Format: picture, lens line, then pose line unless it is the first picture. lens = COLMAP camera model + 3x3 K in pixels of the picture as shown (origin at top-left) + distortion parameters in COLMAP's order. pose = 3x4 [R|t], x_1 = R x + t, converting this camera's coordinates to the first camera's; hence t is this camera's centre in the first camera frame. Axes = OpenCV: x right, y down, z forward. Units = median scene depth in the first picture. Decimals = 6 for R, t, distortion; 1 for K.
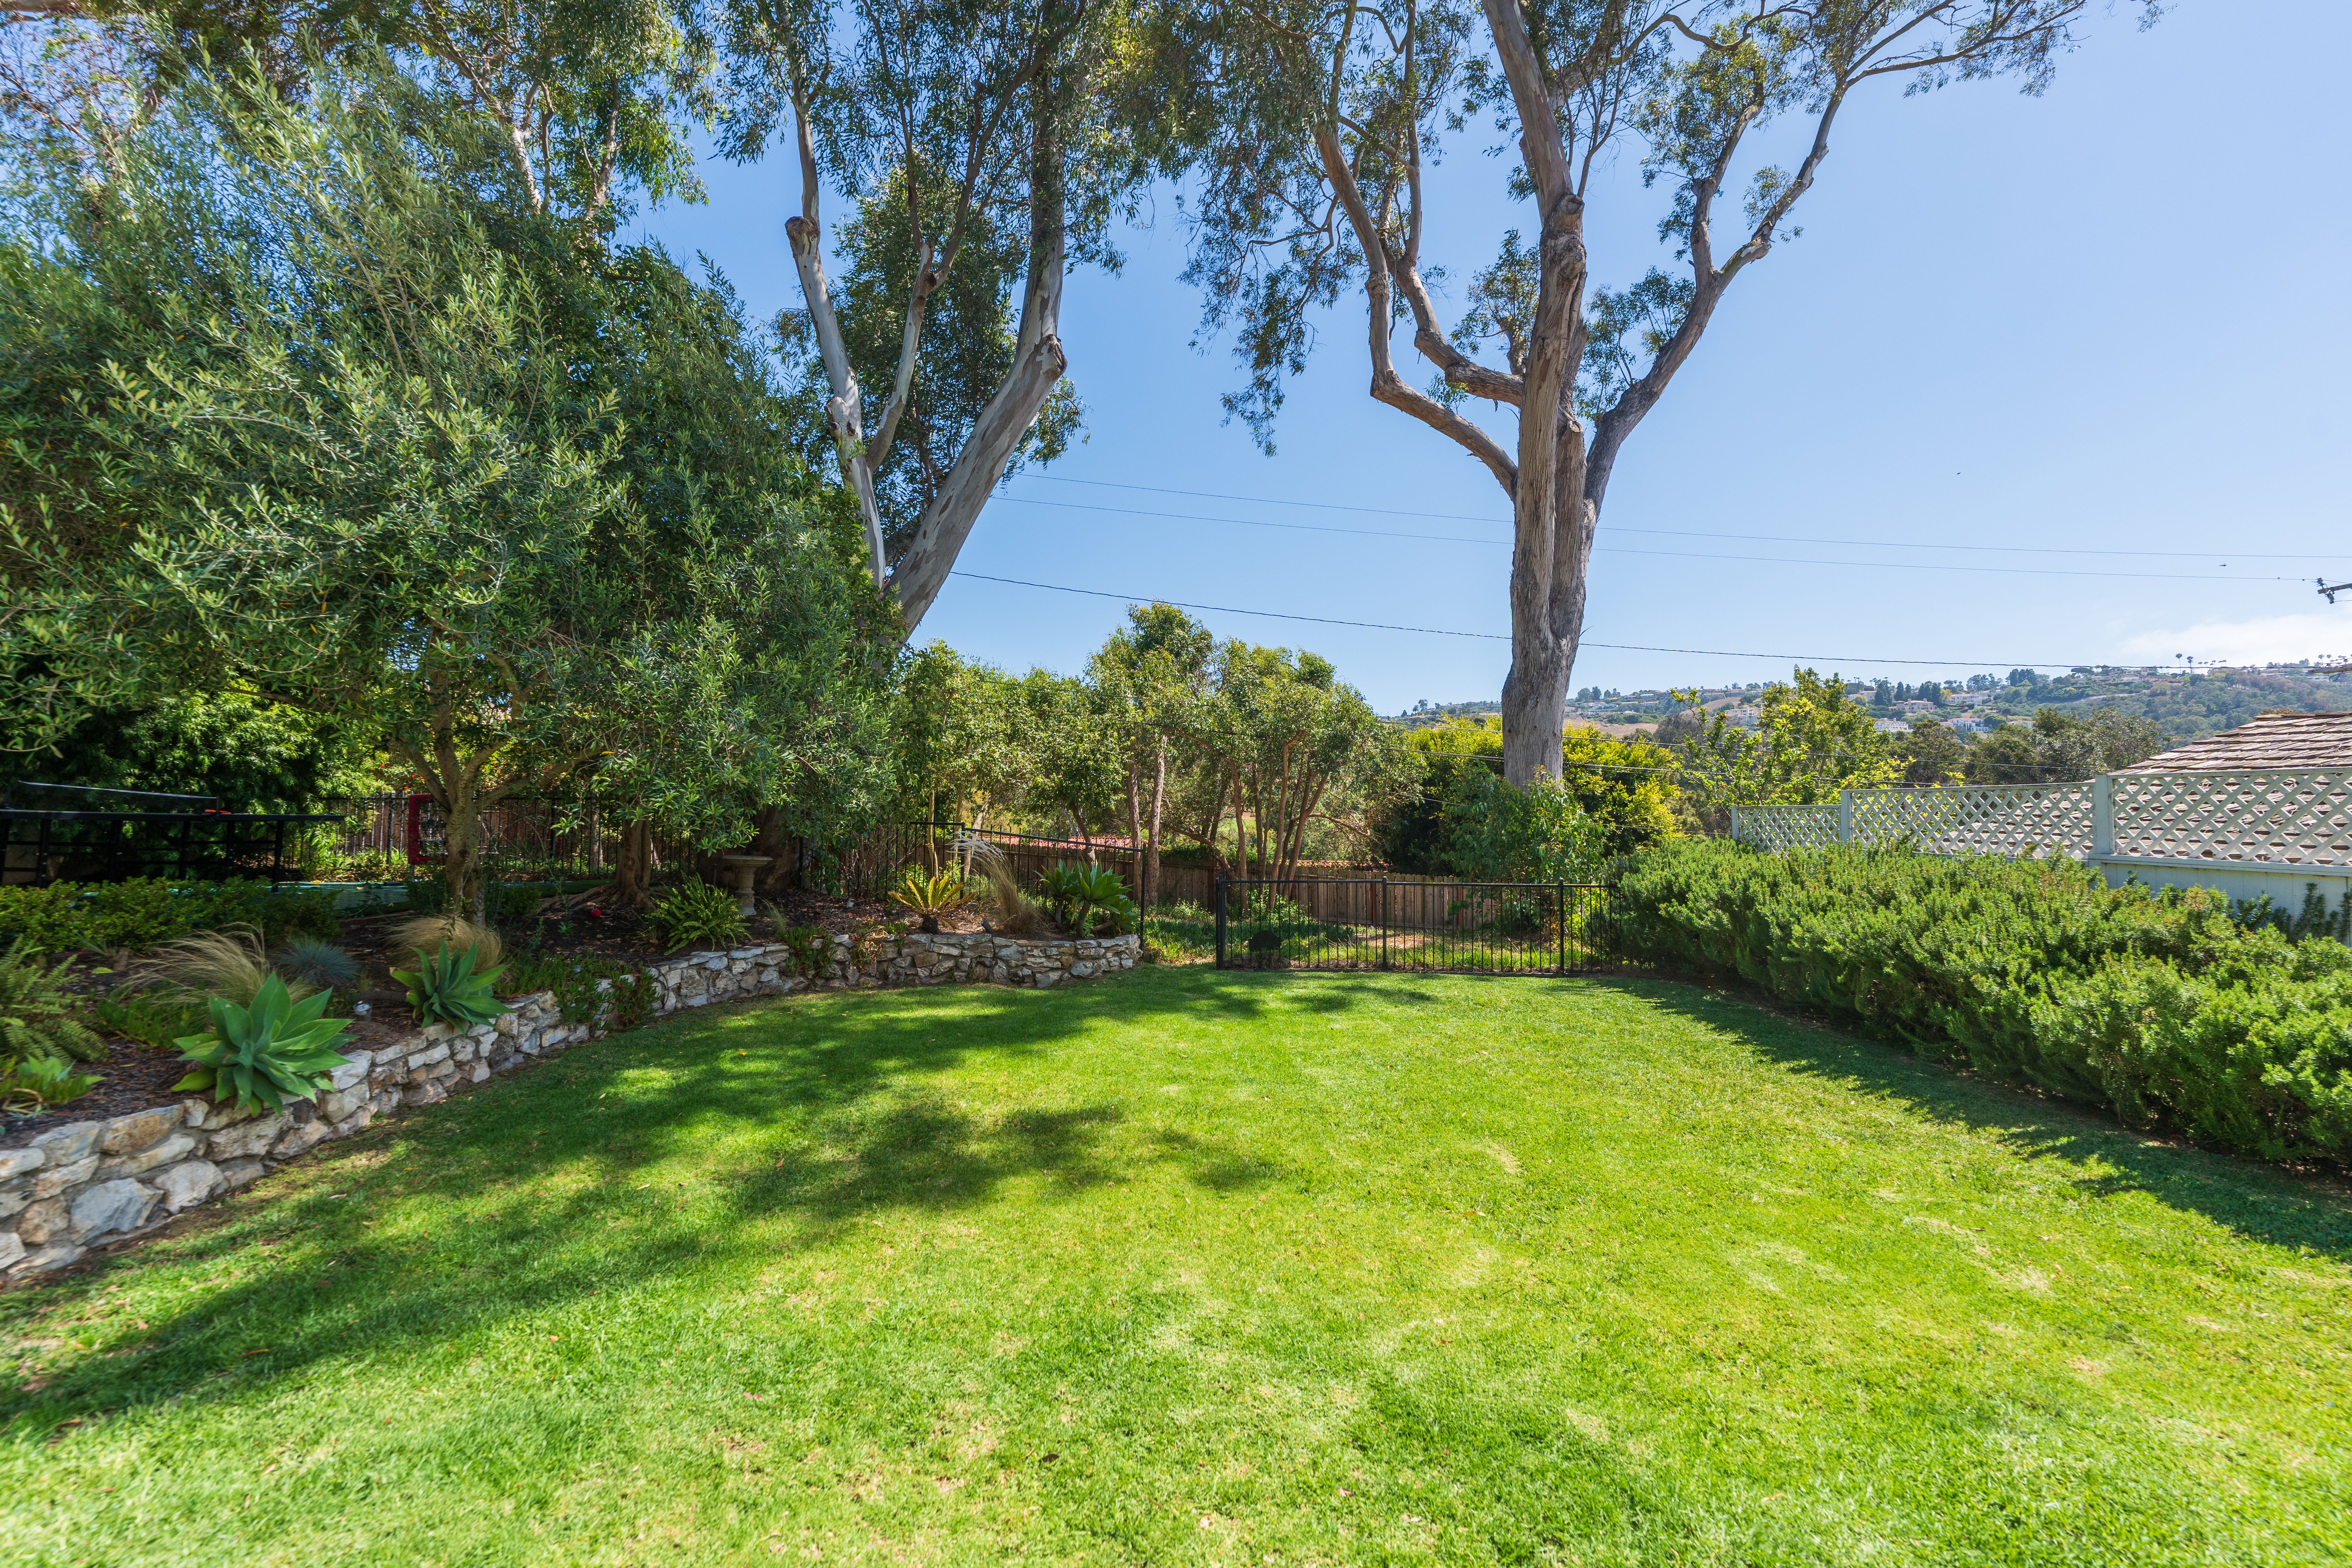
lens RADIAL K [[937.0, 0, 1180.6], [0, 937.0, 782.3], [0, 0, 1]] dist [-0.001345, 0.000172]
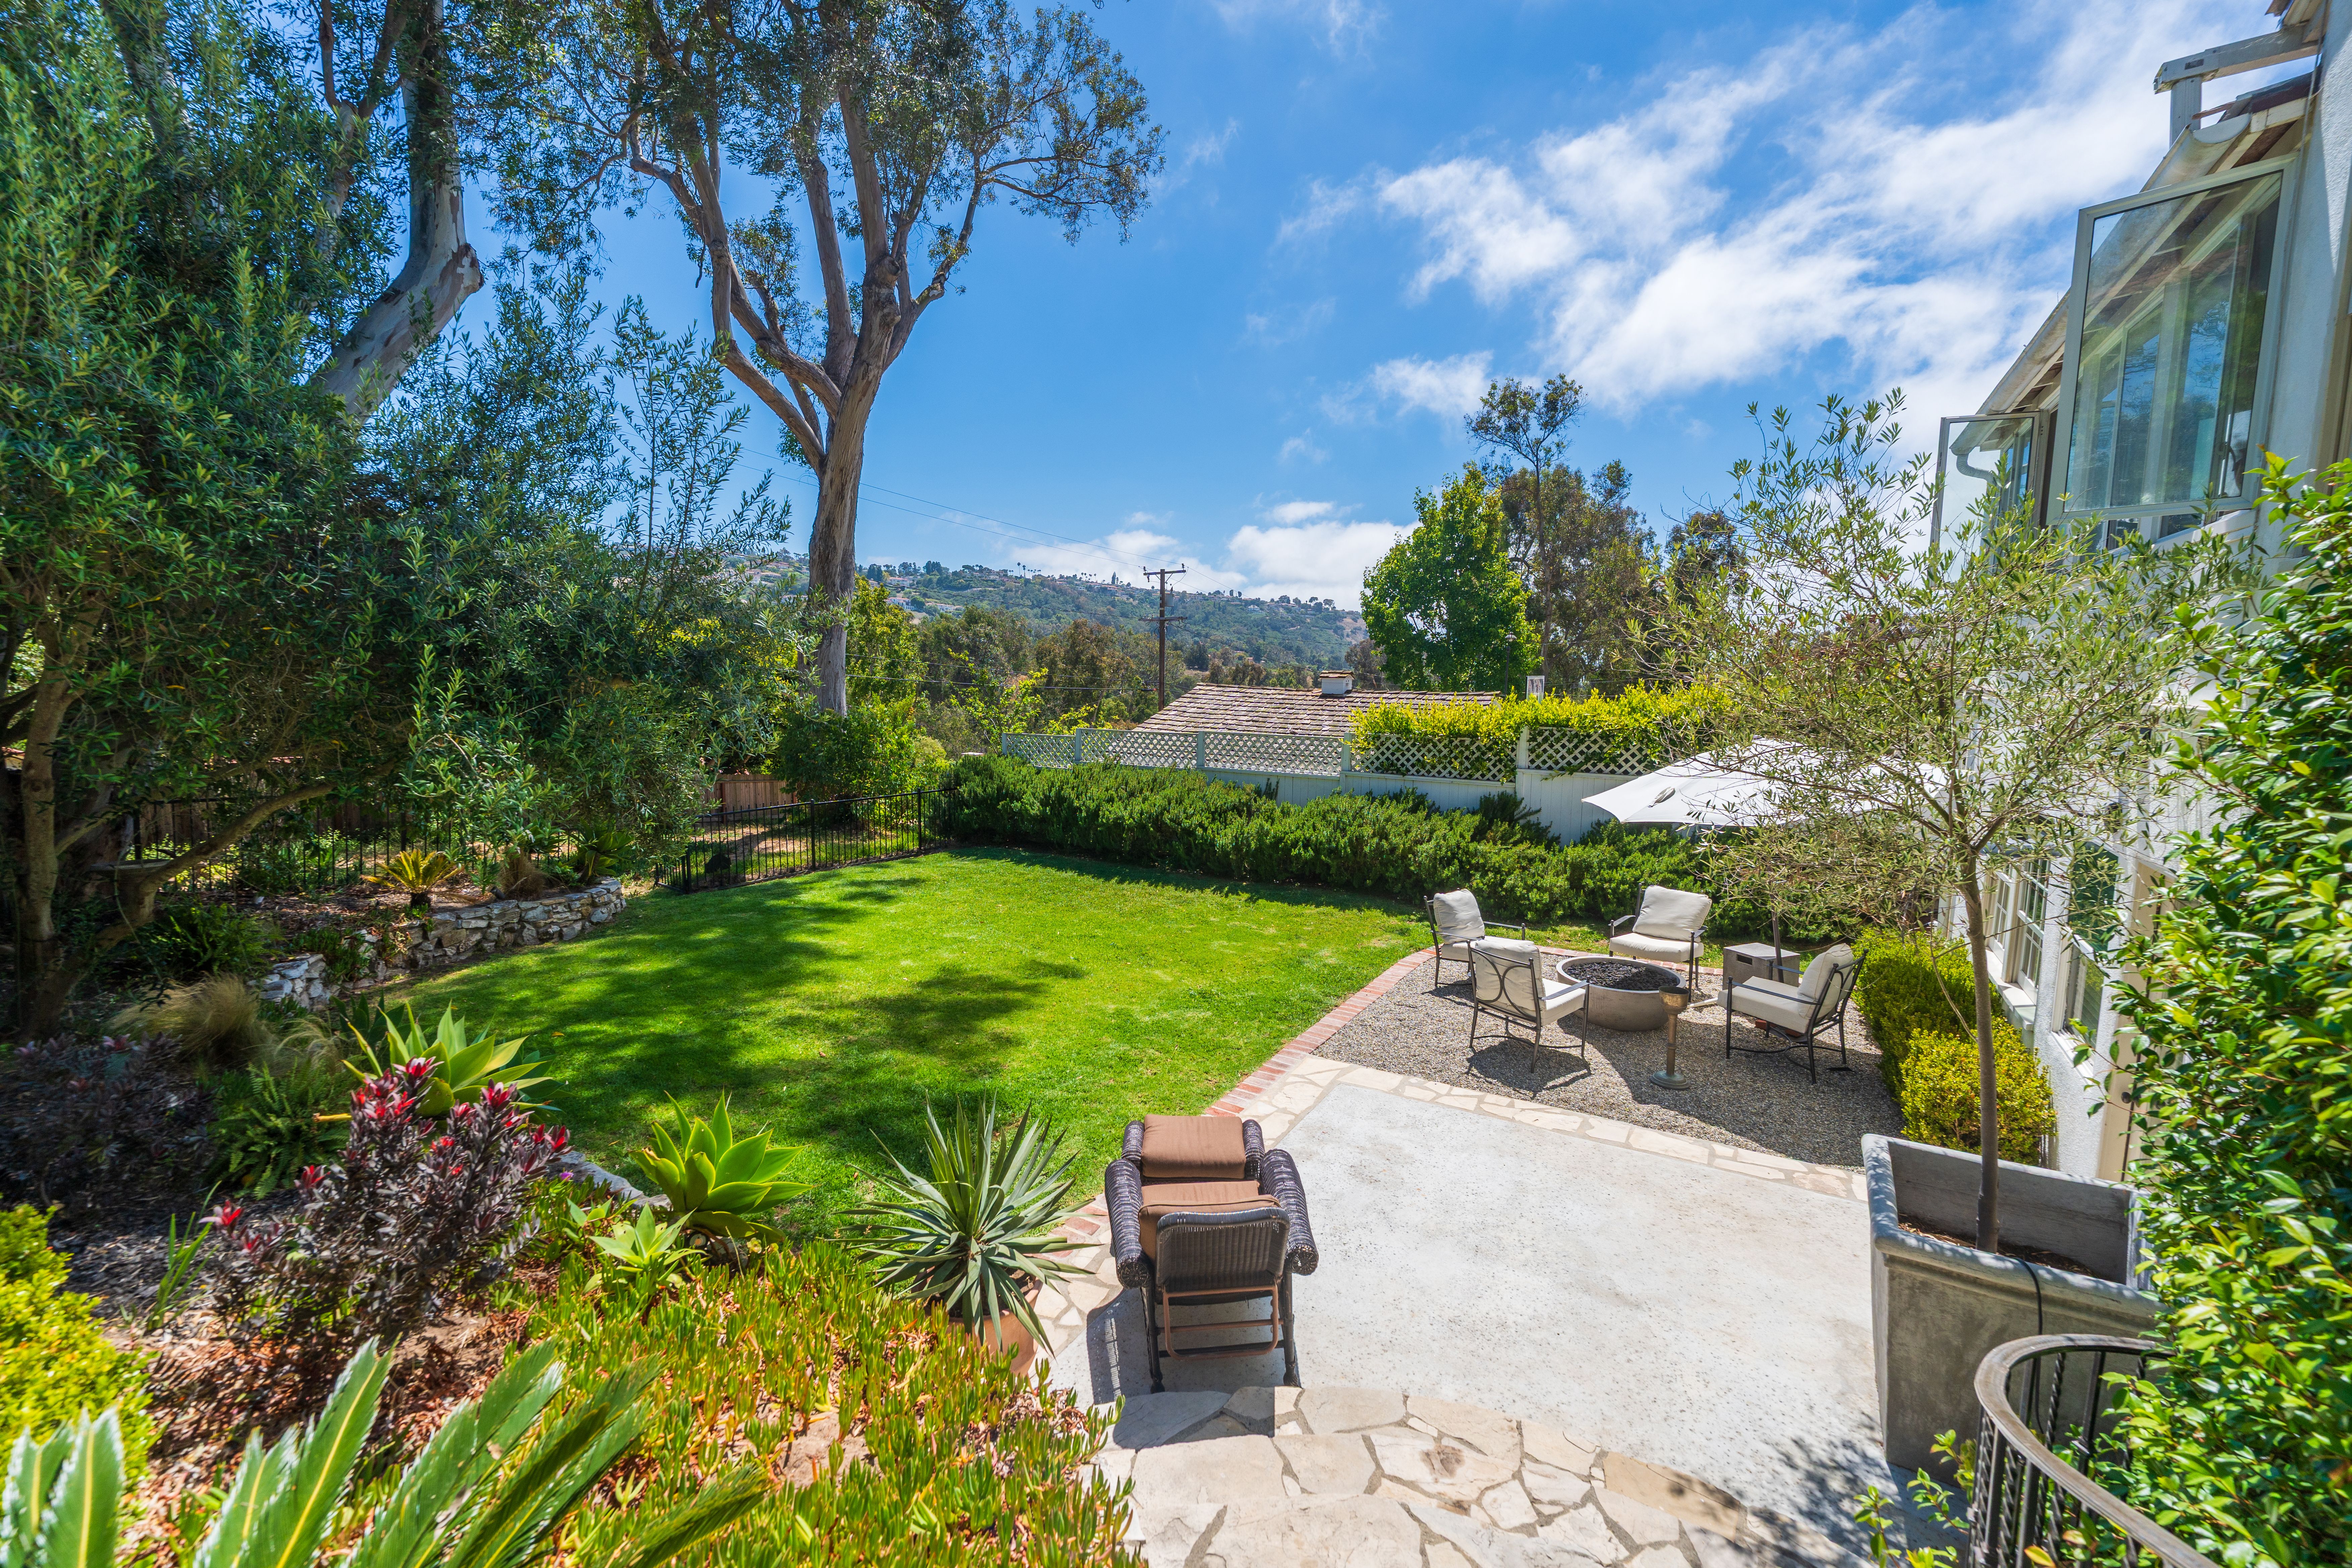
lens RADIAL K [[937.0, 0, 1188.5], [0, 937.0, 774.5], [0, 0, 1]] dist [-0.001345, 0.000172]
pose [[0.542433, -0.079792, 0.836301, -0.378387], [-0.038697, 0.992049, 0.119752, -0.070762], [-0.839208, -0.097320, 0.535032, -0.077959]]
